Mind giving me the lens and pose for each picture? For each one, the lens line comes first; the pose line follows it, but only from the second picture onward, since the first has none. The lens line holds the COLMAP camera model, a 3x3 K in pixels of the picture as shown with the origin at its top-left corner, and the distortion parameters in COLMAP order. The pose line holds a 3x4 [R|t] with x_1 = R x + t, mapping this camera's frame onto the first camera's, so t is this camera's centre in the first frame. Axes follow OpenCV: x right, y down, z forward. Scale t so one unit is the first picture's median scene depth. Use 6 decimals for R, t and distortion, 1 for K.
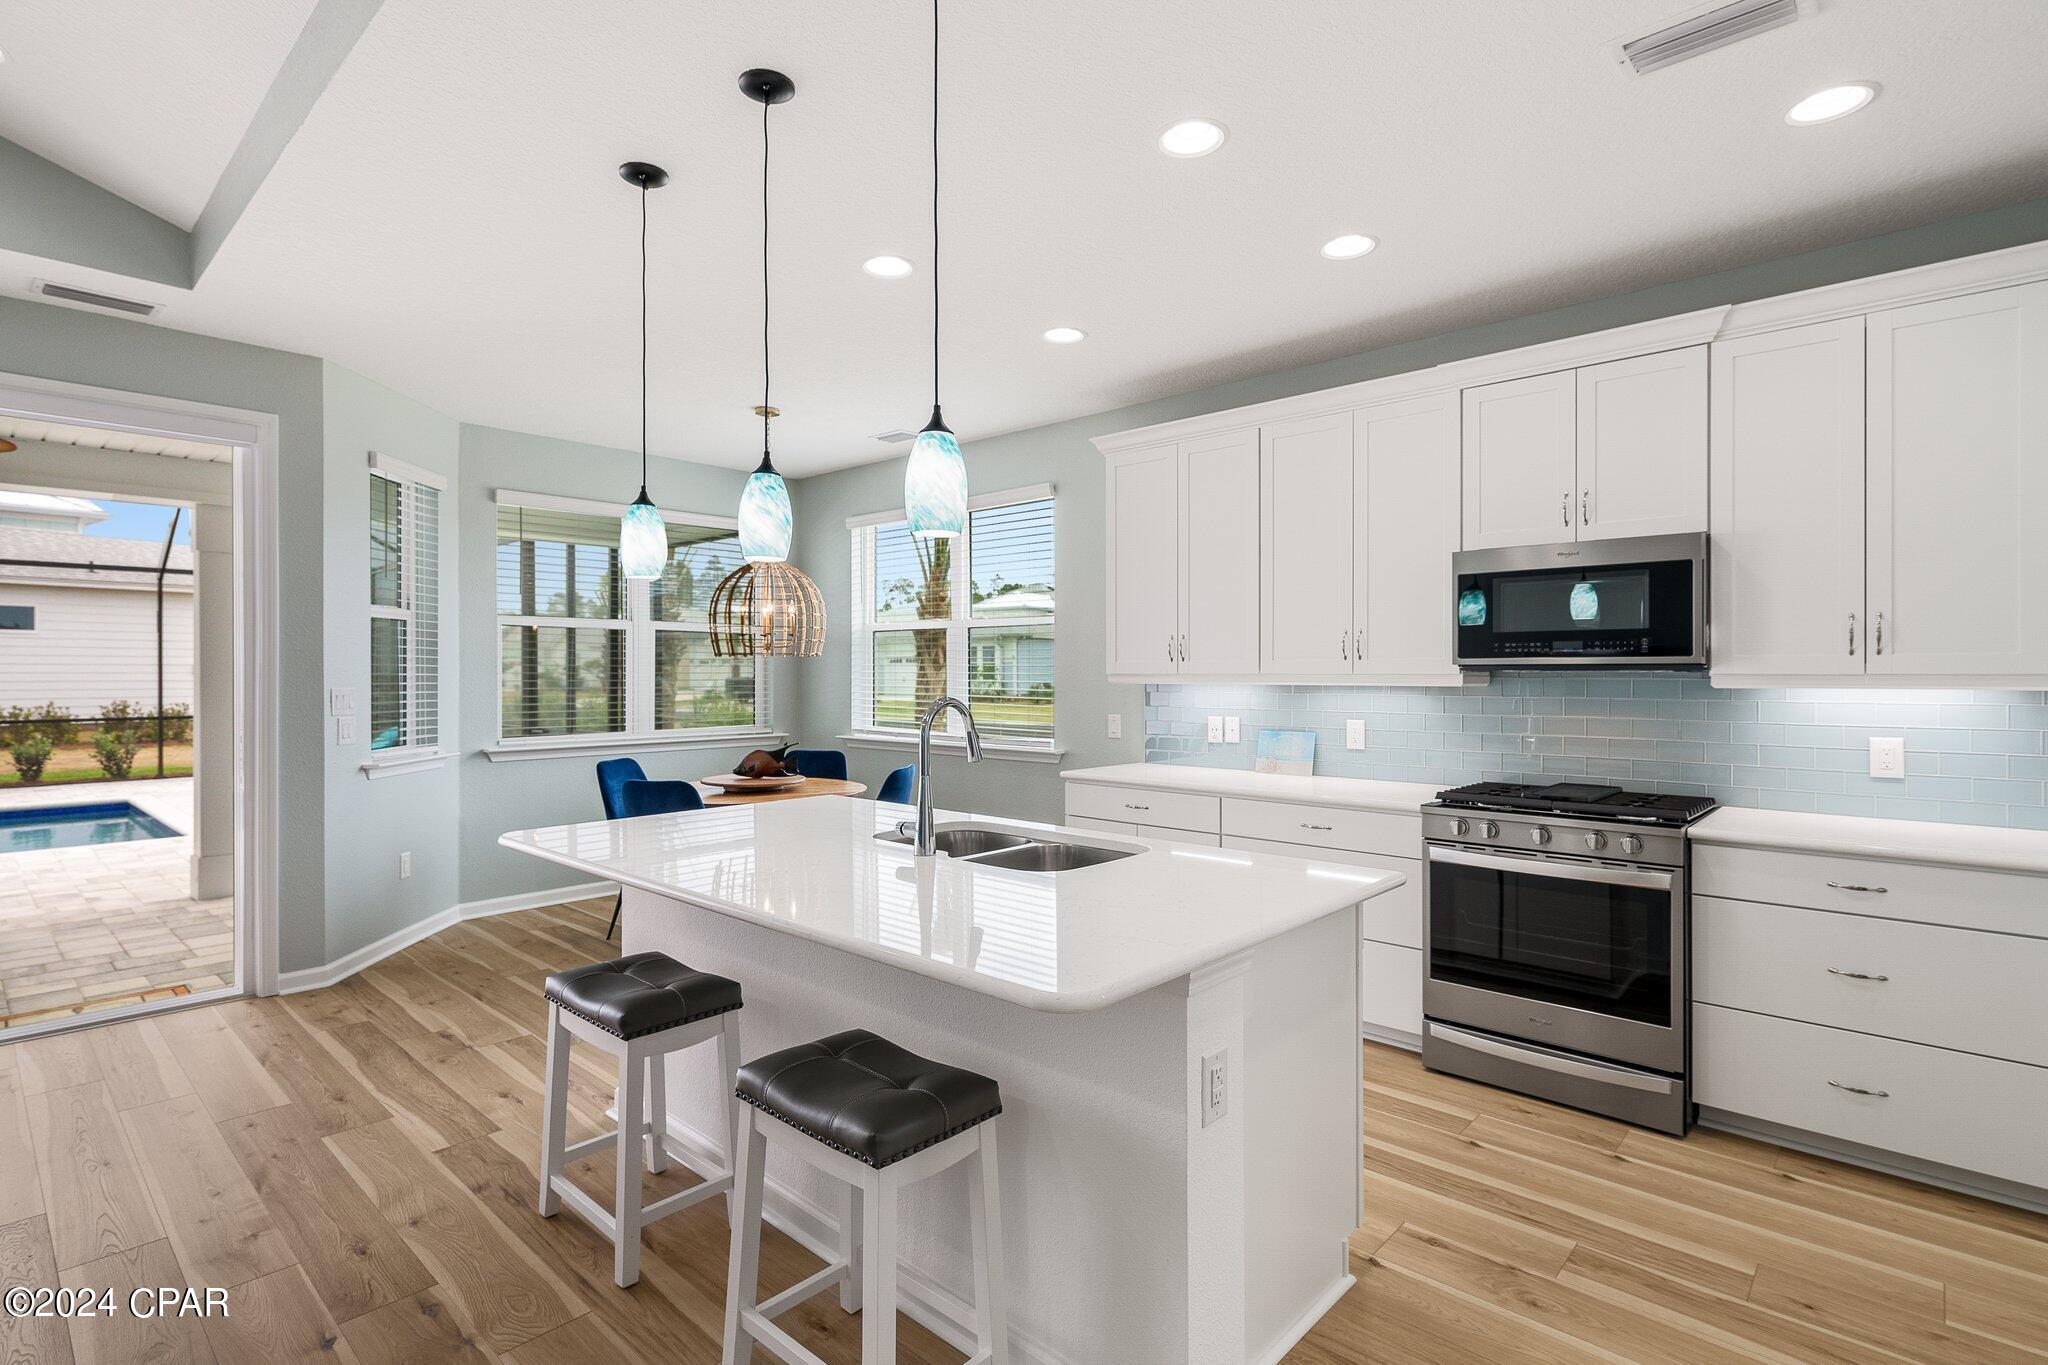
lens RADIAL K [[1001.8, 0, 1015.8], [0, 1001.8, 679.2], [0, 0, 1]] dist [0.001590, -0.000061]
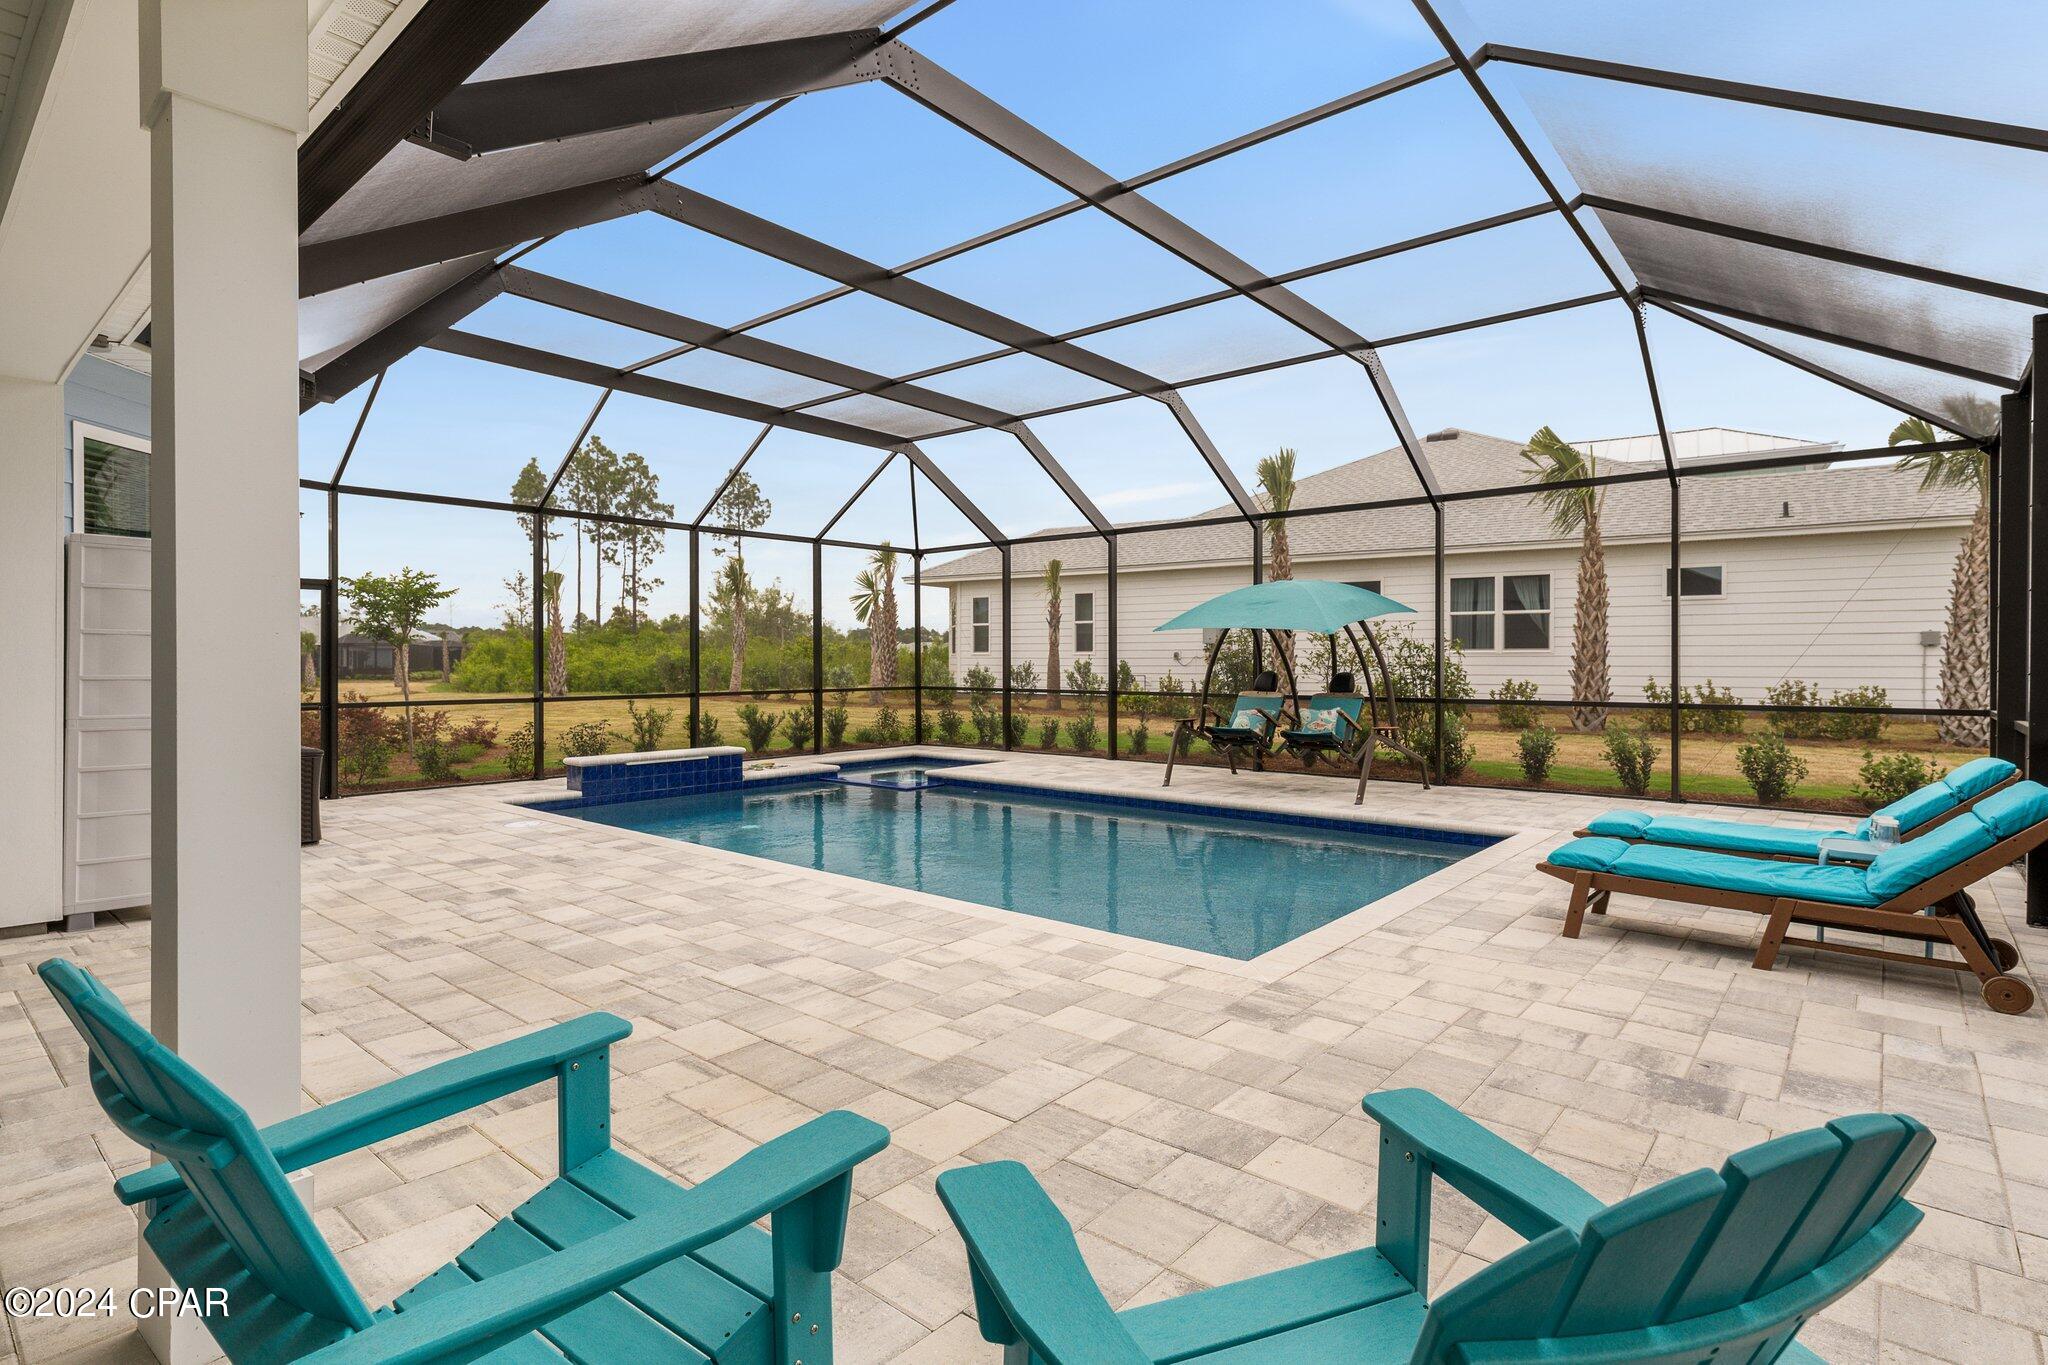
lens RADIAL K [[1001.8, 0, 1025.4], [0, 1001.8, 670.9], [0, 0, 1]] dist [0.001590, -0.000061]
pose [[0.039164, 0.007899, -0.999202, -0.674925], [-0.003853, 0.999963, 0.007754, 0.039158], [0.999225, 0.003546, 0.039193, 1.576431]]
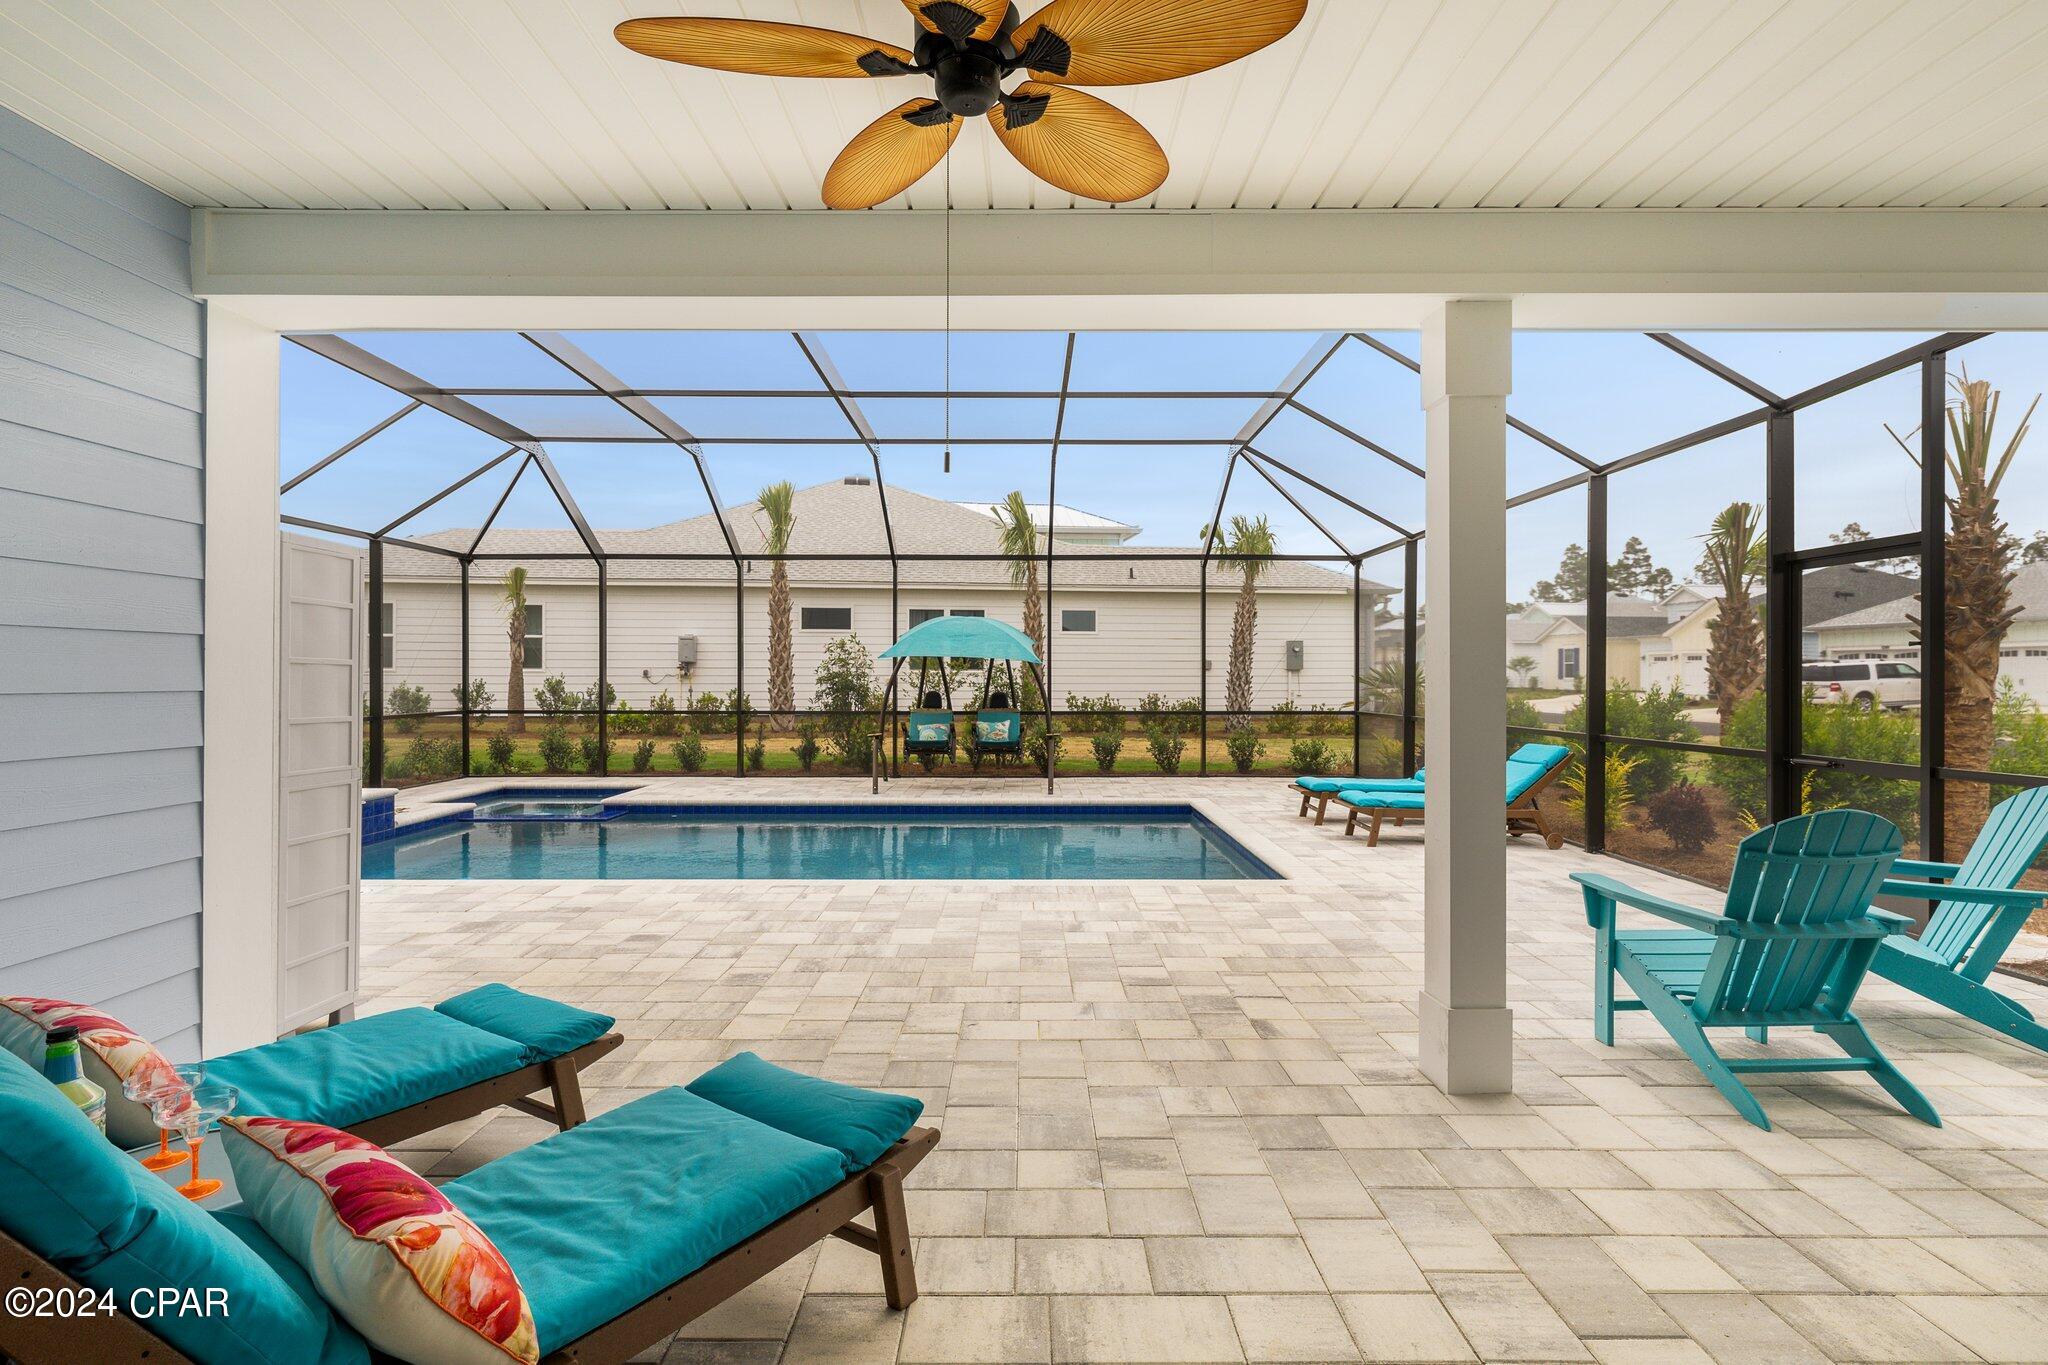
lens RADIAL K [[1001.8, 0, 1028.2], [0, 1001.8, 680.2], [0, 0, 1]] dist [0.001590, -0.000061]
pose [[0.678092, 0.003342, -0.734970, -0.763556], [-0.004118, 0.999991, 0.000747, 0.023729], [0.734966, 0.002520, 0.678099, 0.665655]]
